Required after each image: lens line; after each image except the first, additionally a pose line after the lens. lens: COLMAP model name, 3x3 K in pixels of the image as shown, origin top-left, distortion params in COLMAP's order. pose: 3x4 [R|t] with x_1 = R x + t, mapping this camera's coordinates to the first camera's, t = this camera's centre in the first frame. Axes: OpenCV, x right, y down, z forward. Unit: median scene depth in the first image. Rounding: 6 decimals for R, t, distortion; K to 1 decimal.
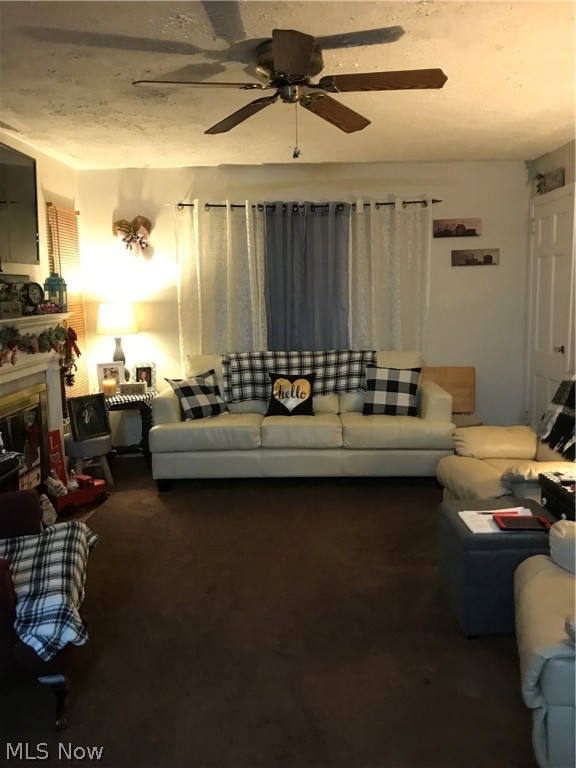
lens RADIAL K [[623.4, 0, 294.9], [0, 623.4, 394.4], [0, 0, 1]] dist [0.051419, -0.085972]
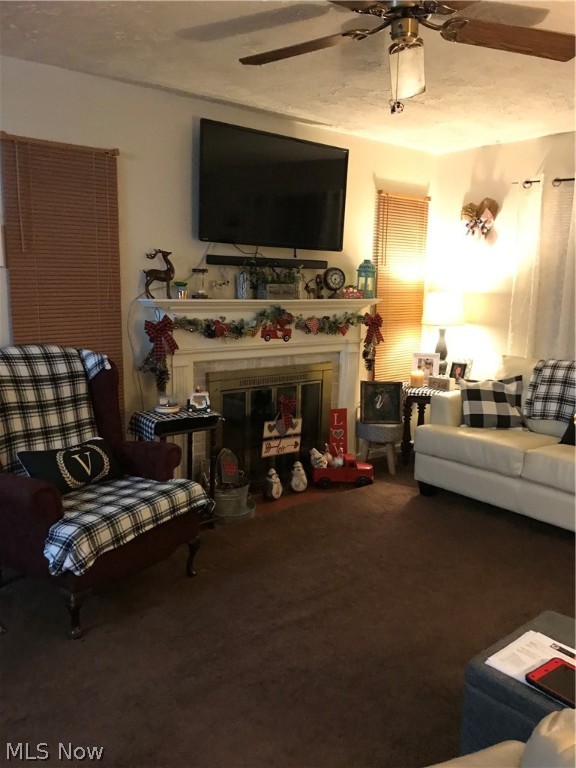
lens RADIAL K [[623.4, 0, 294.9], [0, 623.4, 394.4], [0, 0, 1]] dist [0.051419, -0.085972]
pose [[0.660804, 0.170132, -0.731022, 0.295451], [-0.160293, 0.983489, 0.083994, -0.037505], [0.733242, 0.061674, 0.677165, 0.203546]]
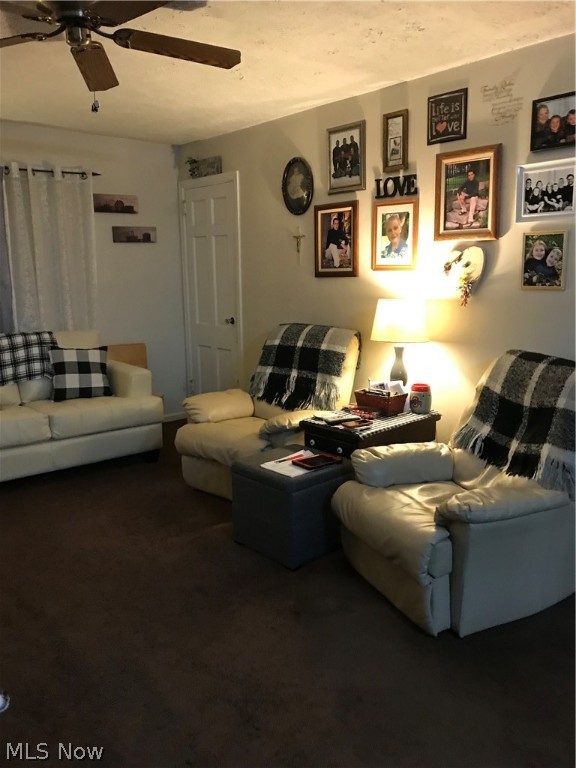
lens RADIAL K [[629.9, 0, 305.6], [0, 629.9, 386.3], [0, 0, 1]] dist [0.013322, 0.006382]
pose [[0.753120, -0.112058, 0.648270, -0.209460], [0.104689, 0.993244, 0.050068, 0.002544], [-0.649500, 0.030159, 0.759763, 0.059902]]
